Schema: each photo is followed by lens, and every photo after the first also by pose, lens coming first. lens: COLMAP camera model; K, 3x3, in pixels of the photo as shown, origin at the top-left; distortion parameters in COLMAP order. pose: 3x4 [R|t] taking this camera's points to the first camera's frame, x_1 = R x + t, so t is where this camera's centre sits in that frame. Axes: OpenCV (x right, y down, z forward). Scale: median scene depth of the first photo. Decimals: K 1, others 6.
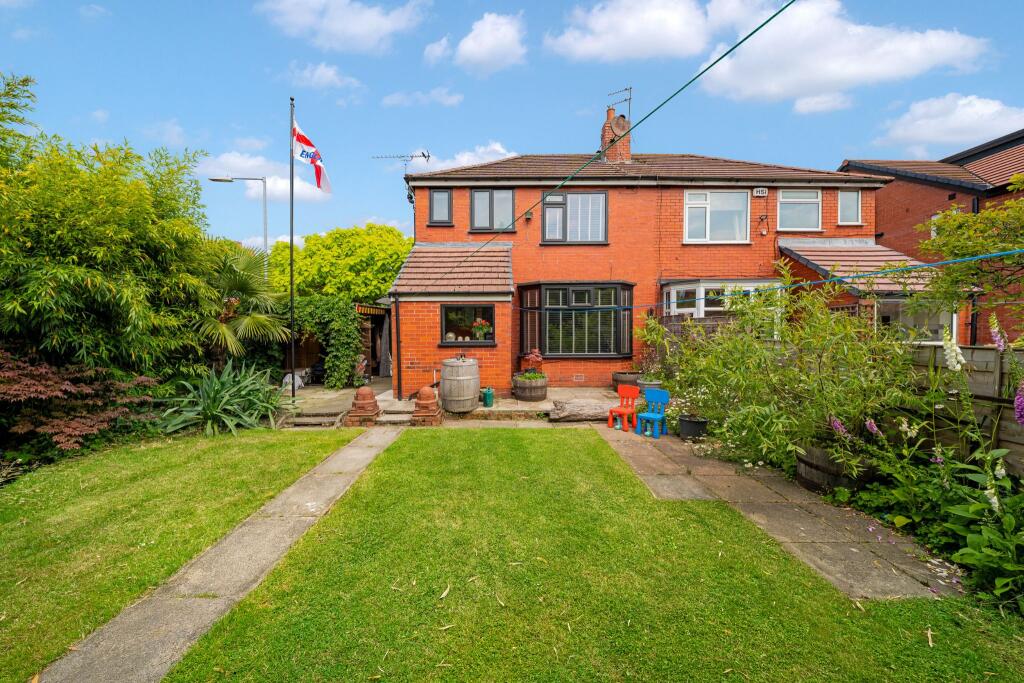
lens RADIAL K [[361.6, 0, 494.8], [0, 361.6, 336.9], [0, 0, 1]] dist [0.009634, -0.007702]
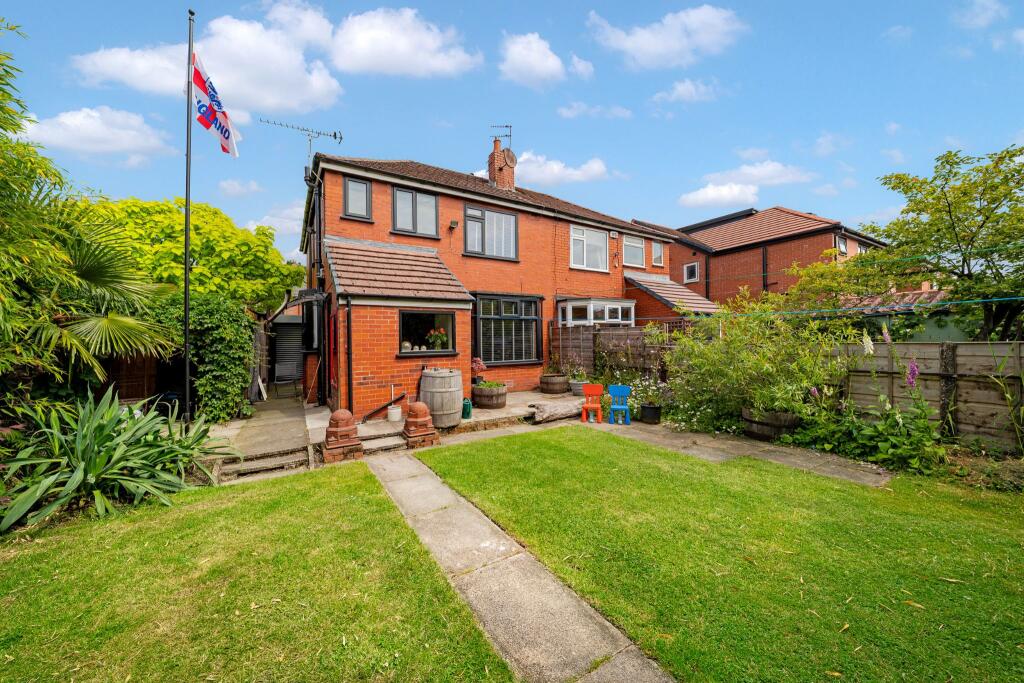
lens RADIAL K [[361.6, 0, 494.8], [0, 361.6, 336.9], [0, 0, 1]] dist [0.009634, -0.007702]
pose [[0.862136, -0.001835, 0.506673, -0.318505], [0.020480, 0.999302, -0.031230, 0.007028], [-0.506263, 0.037301, 0.861572, 0.094606]]
